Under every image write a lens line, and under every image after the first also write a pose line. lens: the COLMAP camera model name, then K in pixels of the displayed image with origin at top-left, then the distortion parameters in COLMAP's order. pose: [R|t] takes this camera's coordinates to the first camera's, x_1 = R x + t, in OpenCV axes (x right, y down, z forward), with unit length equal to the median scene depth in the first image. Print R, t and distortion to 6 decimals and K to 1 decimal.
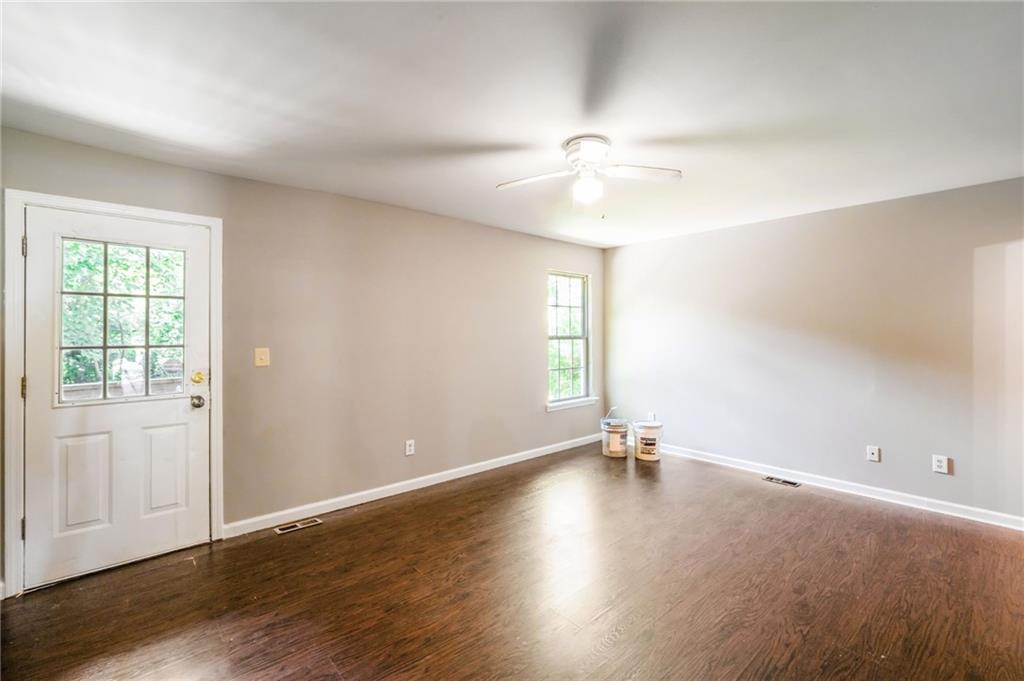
lens RADIAL K [[451.9, 0, 511.8], [0, 451.9, 328.5], [0, 0, 1]] dist [0.000244, 0.000043]
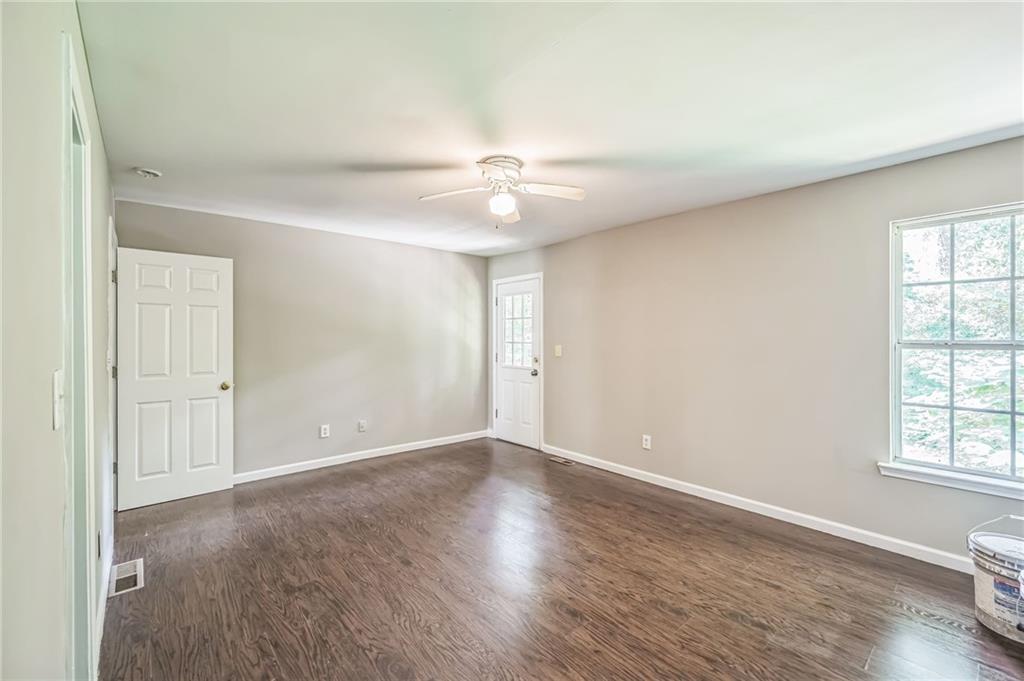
lens RADIAL K [[436.9, 0, 512.0], [0, 436.9, 340.5], [0, 0, 1]] dist [0.000016, -0.000027]
pose [[-0.031206, 0.010180, -0.999461, 1.018501], [0.009737, 0.999904, 0.009881, 0.009254], [0.999466, -0.009423, -0.031302, 0.880695]]
